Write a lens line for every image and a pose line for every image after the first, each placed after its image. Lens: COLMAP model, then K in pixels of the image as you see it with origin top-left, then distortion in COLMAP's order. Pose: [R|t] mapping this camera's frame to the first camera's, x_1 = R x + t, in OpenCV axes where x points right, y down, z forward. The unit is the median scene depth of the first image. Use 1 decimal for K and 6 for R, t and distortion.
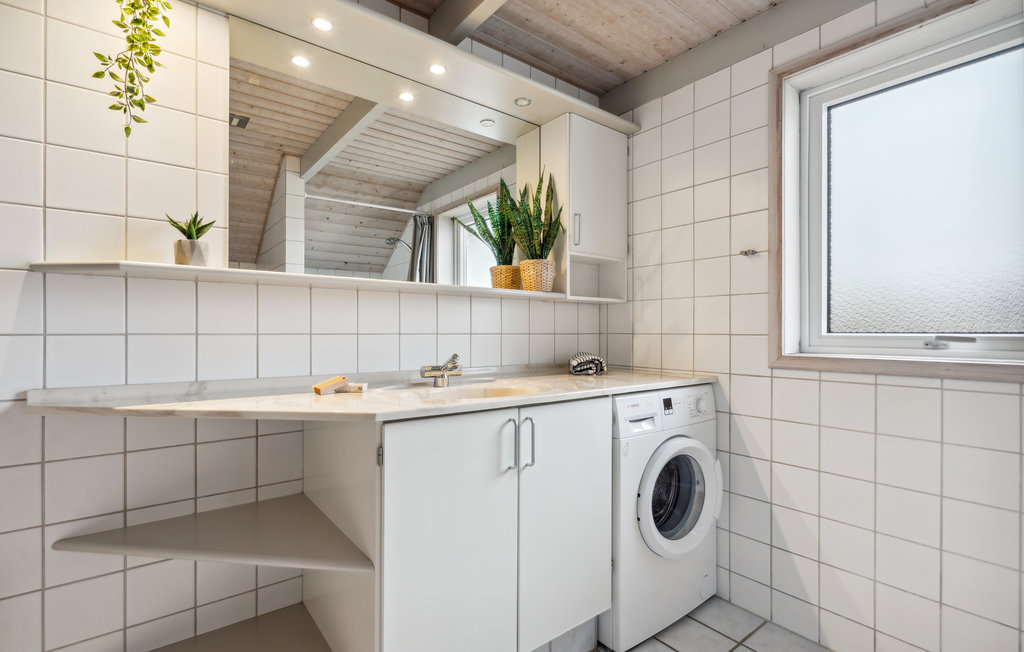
lens RADIAL K [[468.7, 0, 513.1], [0, 468.7, 330.4], [0, 0, 1]] dist [0.002767, 0.000518]
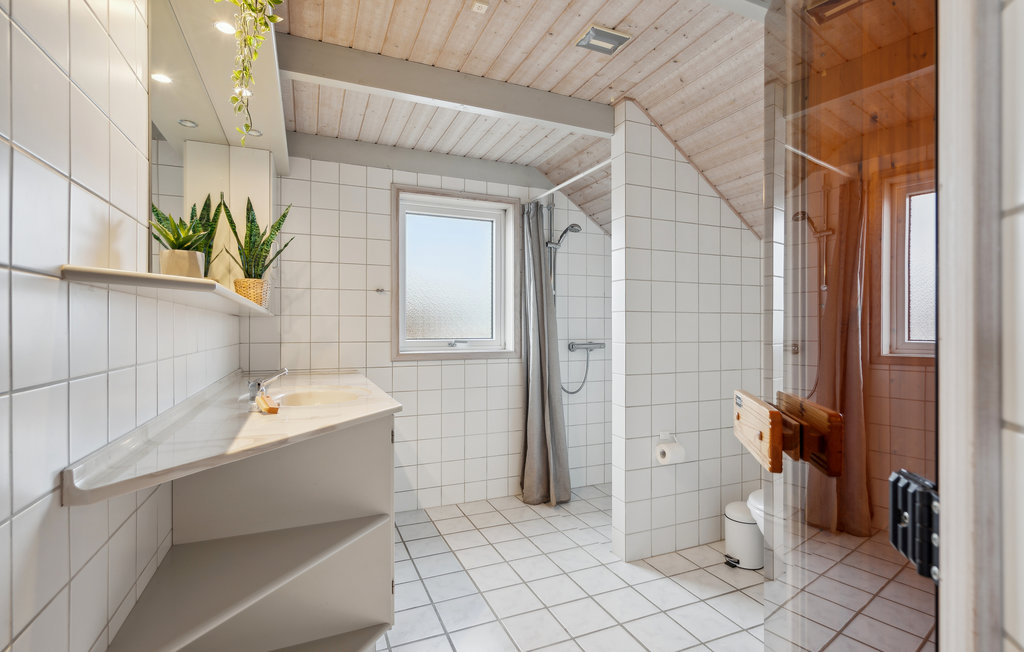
lens RADIAL K [[468.7, 0, 511.7], [0, 468.7, 327.6], [0, 0, 1]] dist [0.002767, 0.000518]
pose [[0.258134, 0.000762, 0.966109, -0.947146], [0.001063, 0.999999, -0.001073, -0.037921], [-0.966109, 0.001304, 0.258132, 0.158632]]
